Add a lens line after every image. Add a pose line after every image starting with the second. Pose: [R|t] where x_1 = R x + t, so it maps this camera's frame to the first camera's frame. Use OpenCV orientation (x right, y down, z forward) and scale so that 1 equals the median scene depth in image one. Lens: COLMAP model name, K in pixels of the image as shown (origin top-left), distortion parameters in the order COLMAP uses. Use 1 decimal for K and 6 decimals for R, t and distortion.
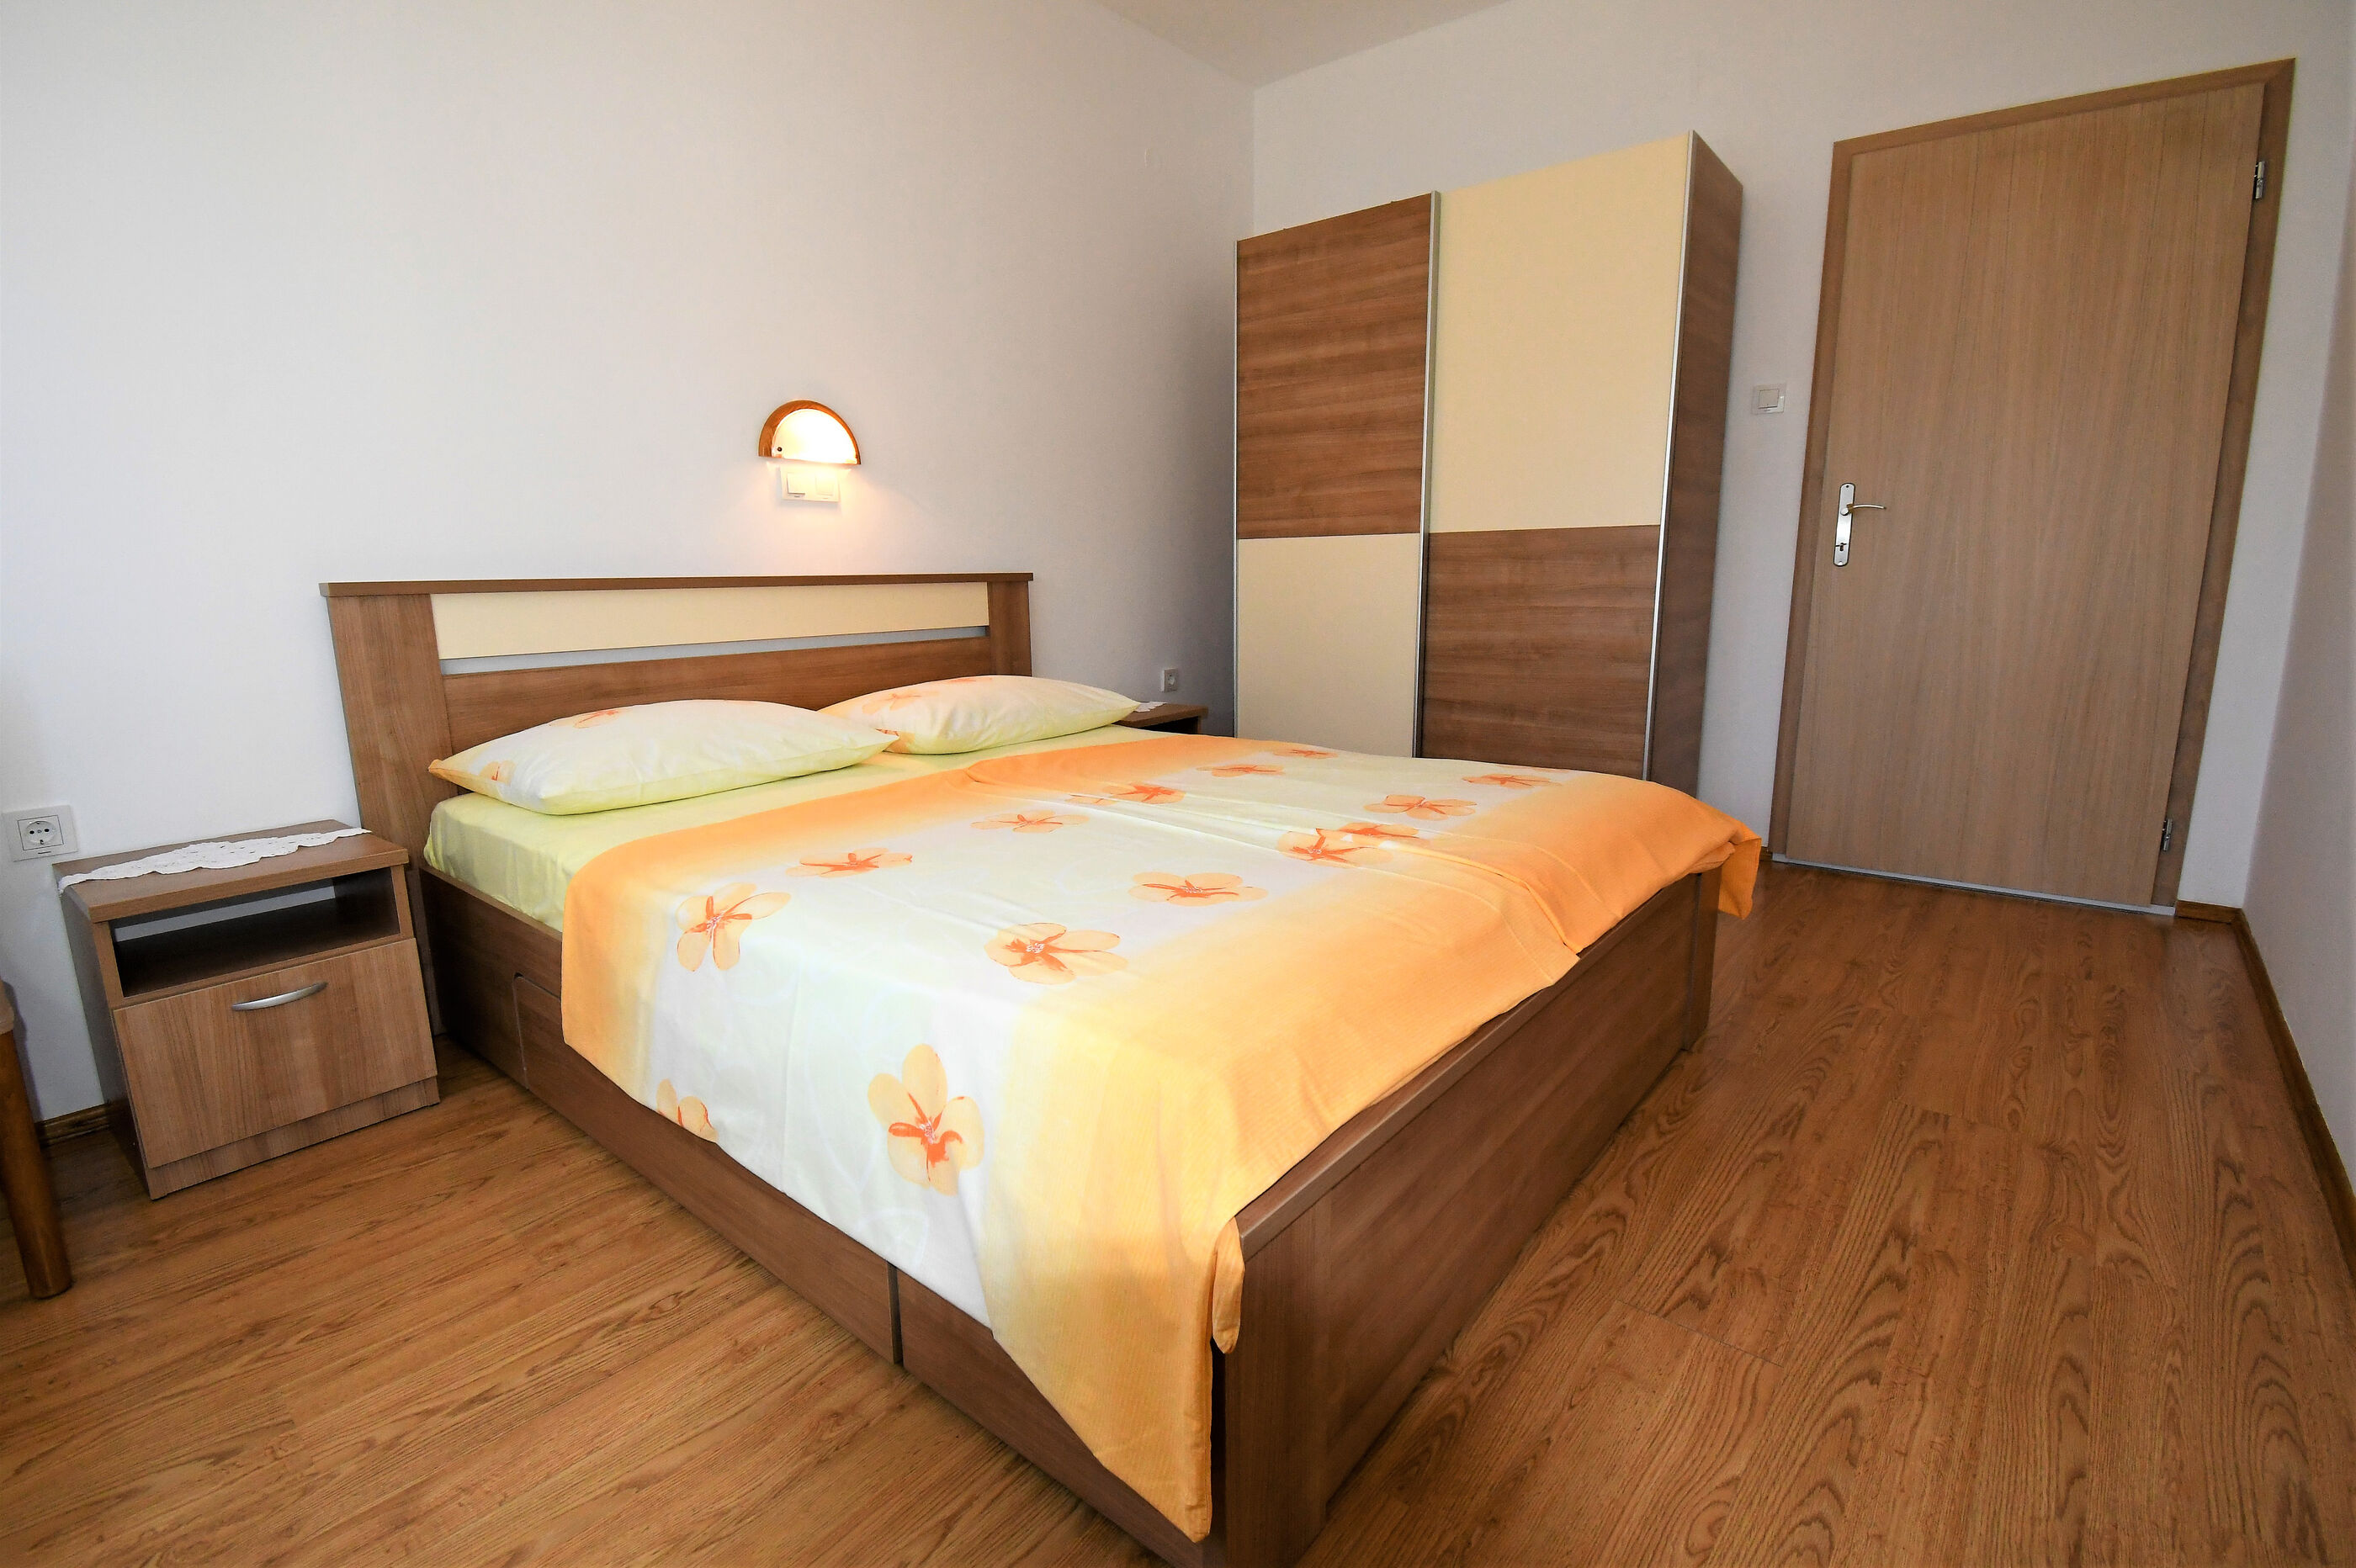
lens RADIAL K [[1077.2, 0, 1176.3], [0, 1077.2, 776.4], [0, 0, 1]] dist [0.004451, -0.001923]
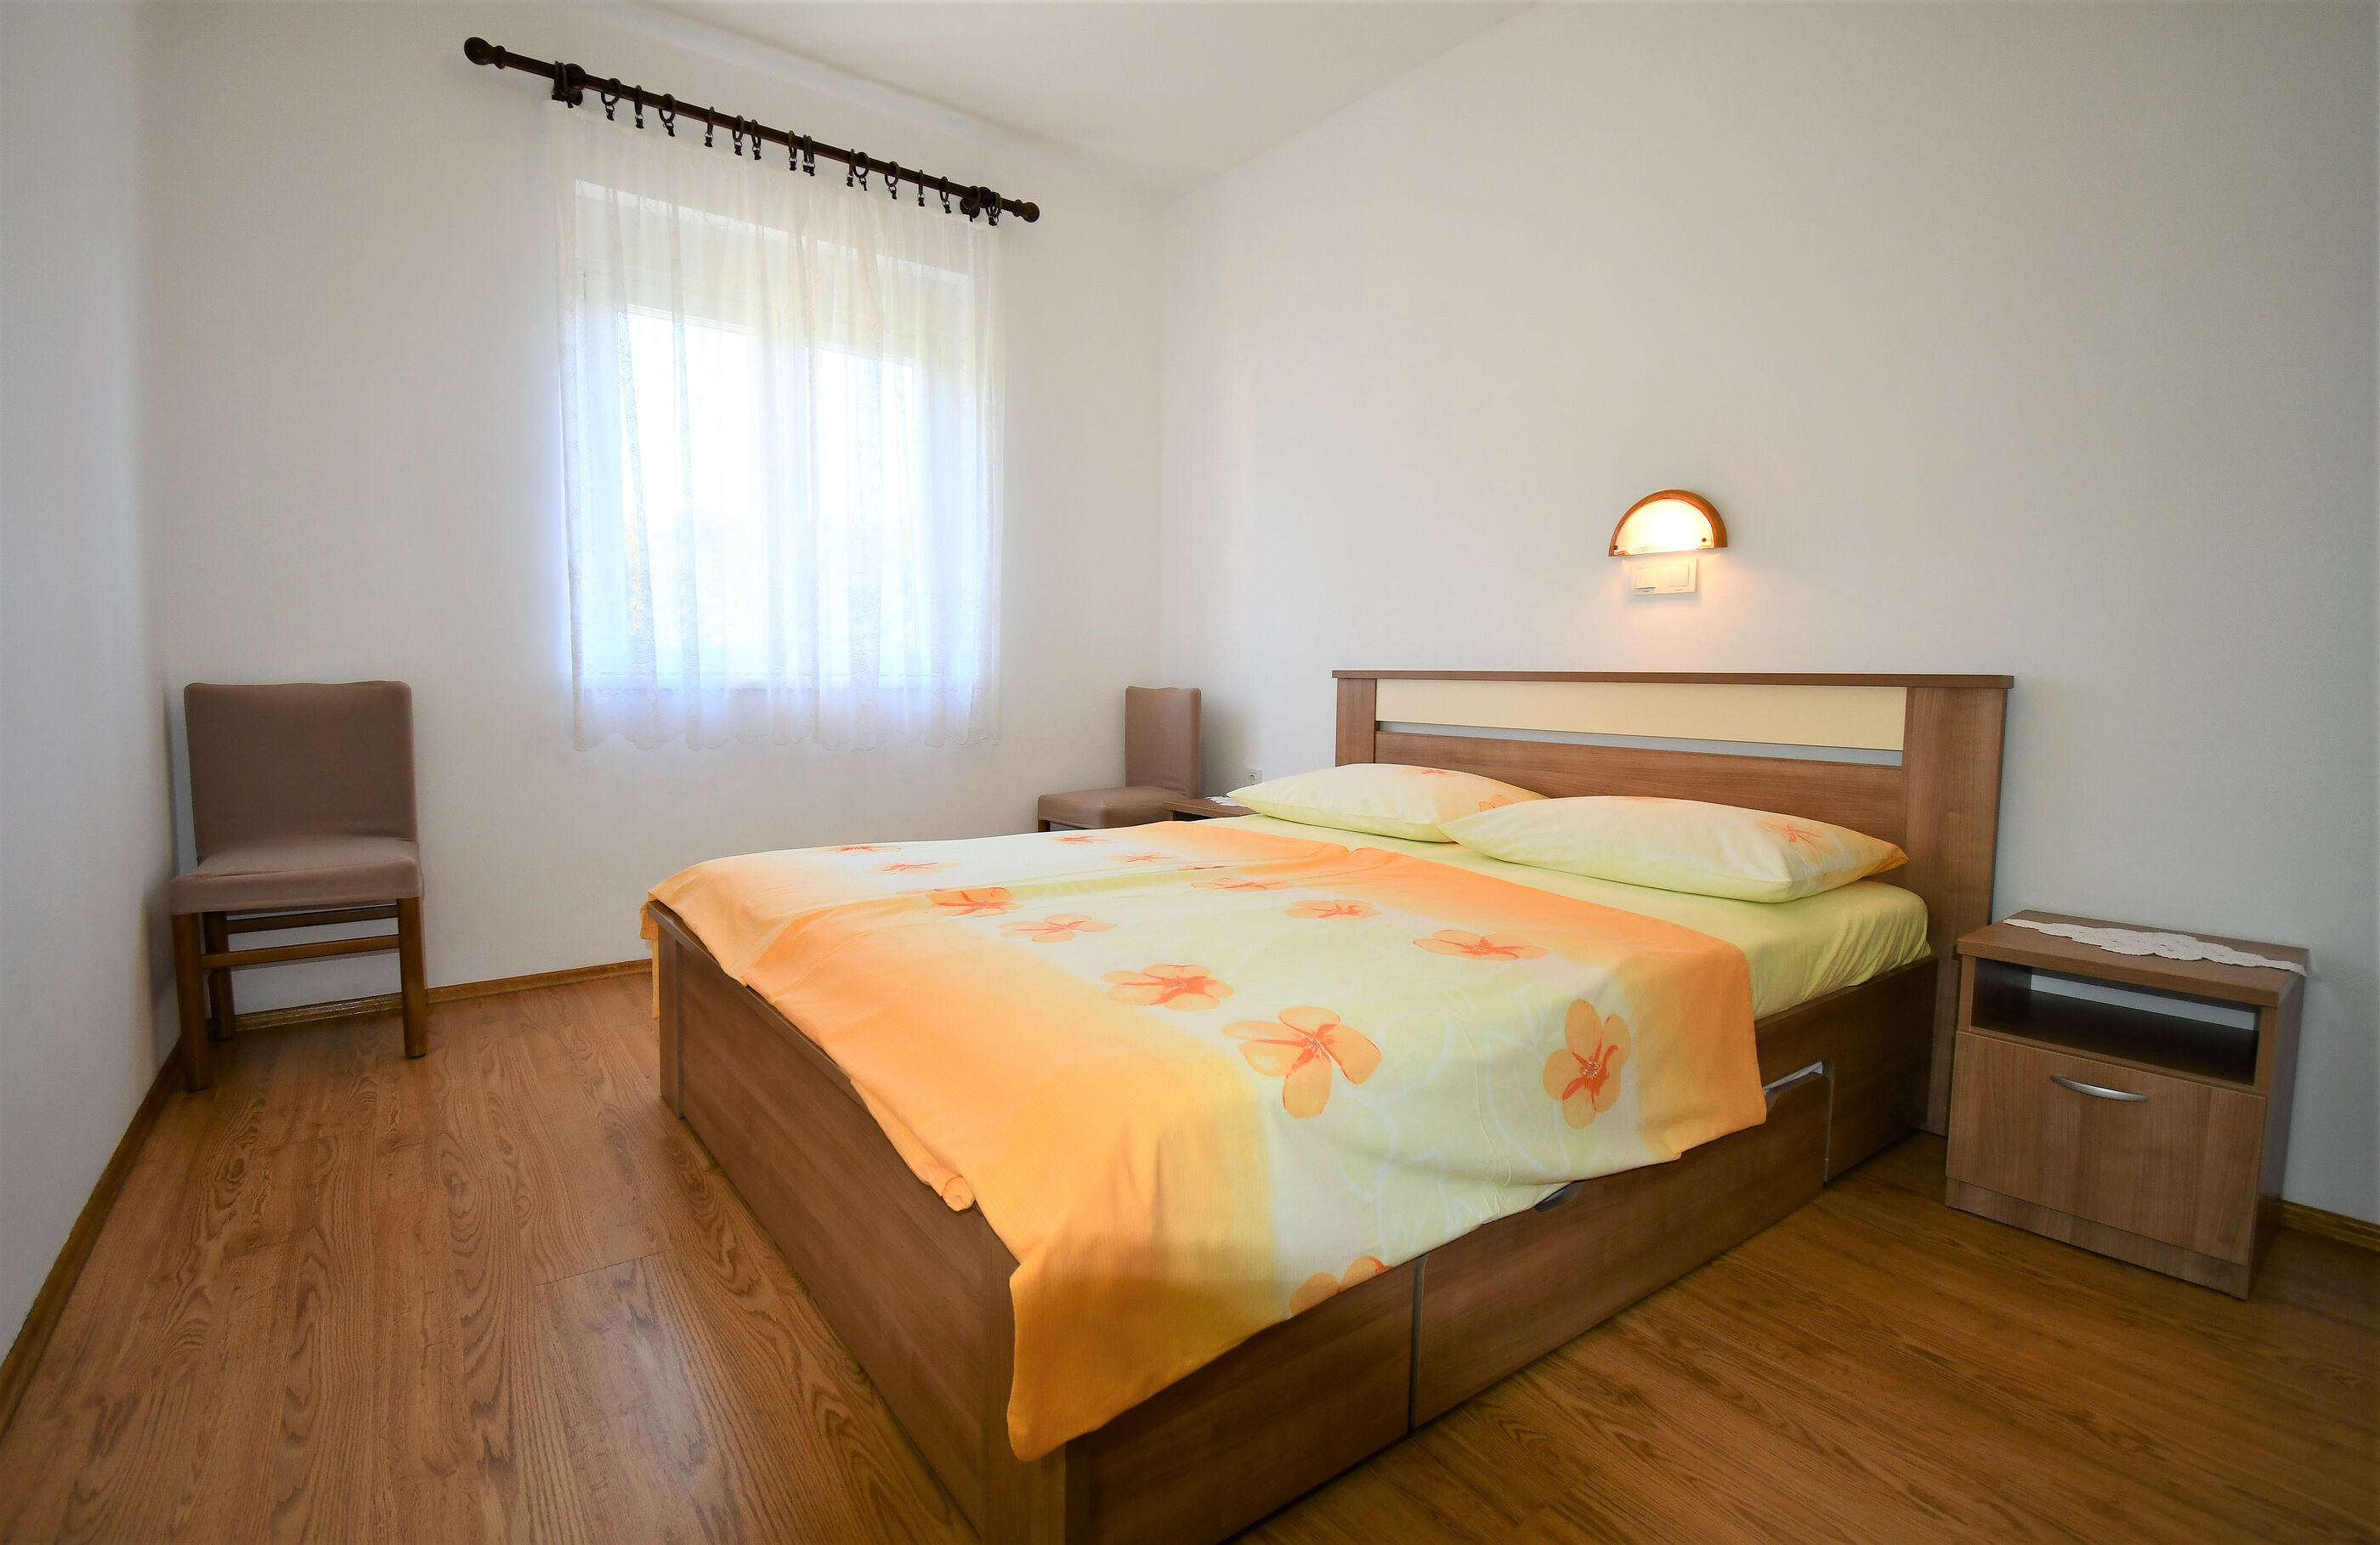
lens RADIAL K [[1091.3, 0, 1188.9], [0, 1091.3, 774.7], [0, 0, 1]] dist [0.023214, -0.000573]
pose [[-0.240469, 0.109155, -0.964500, 1.036456], [-0.185289, 0.970223, 0.155999, -0.258589], [0.952808, 0.216224, -0.213083, 1.244257]]
